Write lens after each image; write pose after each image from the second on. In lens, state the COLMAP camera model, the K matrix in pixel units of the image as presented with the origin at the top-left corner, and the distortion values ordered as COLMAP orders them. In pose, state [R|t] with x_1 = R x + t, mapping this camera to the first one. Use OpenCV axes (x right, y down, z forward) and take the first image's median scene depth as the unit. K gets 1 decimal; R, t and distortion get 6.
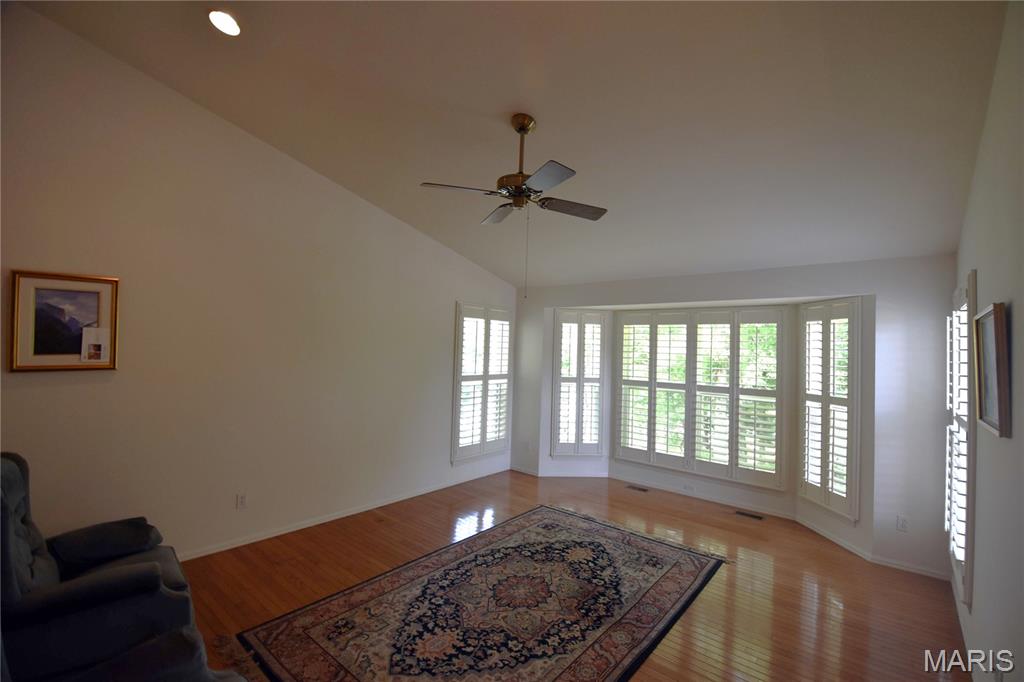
lens RADIAL K [[451.0, 0, 533.5], [0, 451.0, 335.3], [0, 0, 1]] dist [0.032882, -0.029333]
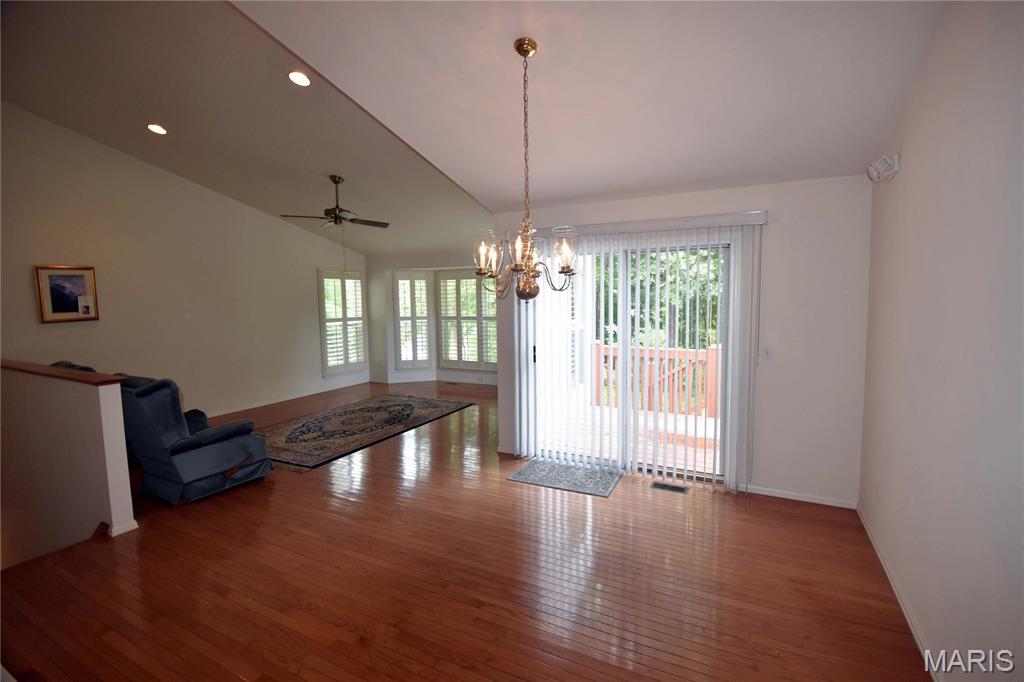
lens RADIAL K [[451.0, 0, 533.5], [0, 451.0, 335.3], [0, 0, 1]] dist [0.032882, -0.029333]
pose [[0.974641, -0.058554, 0.215980, 0.178573], [0.033770, 0.992592, 0.116704, -0.006660], [-0.221214, -0.106451, 0.969398, -0.590581]]
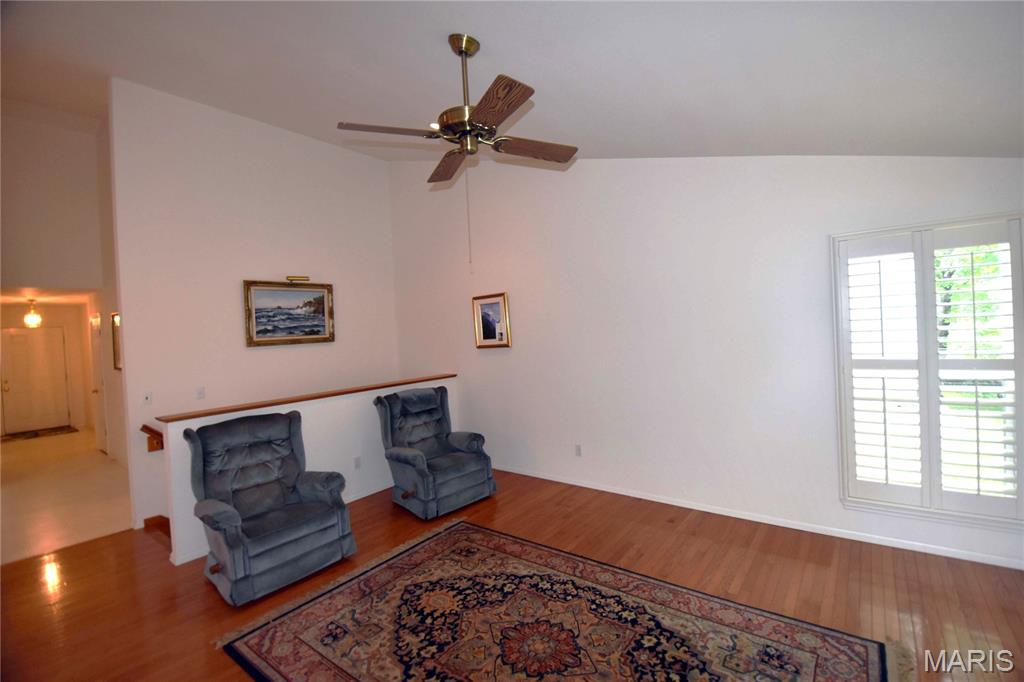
lens RADIAL K [[445.9, 0, 516.0], [0, 445.9, 333.5], [0, 0, 1]] dist [-0.002498, -0.000552]
pose [[0.032194, -0.018346, -0.999313, 0.405415], [0.080545, 0.996627, -0.015702, 0.030358], [0.996231, -0.079984, 0.033563, 0.551082]]
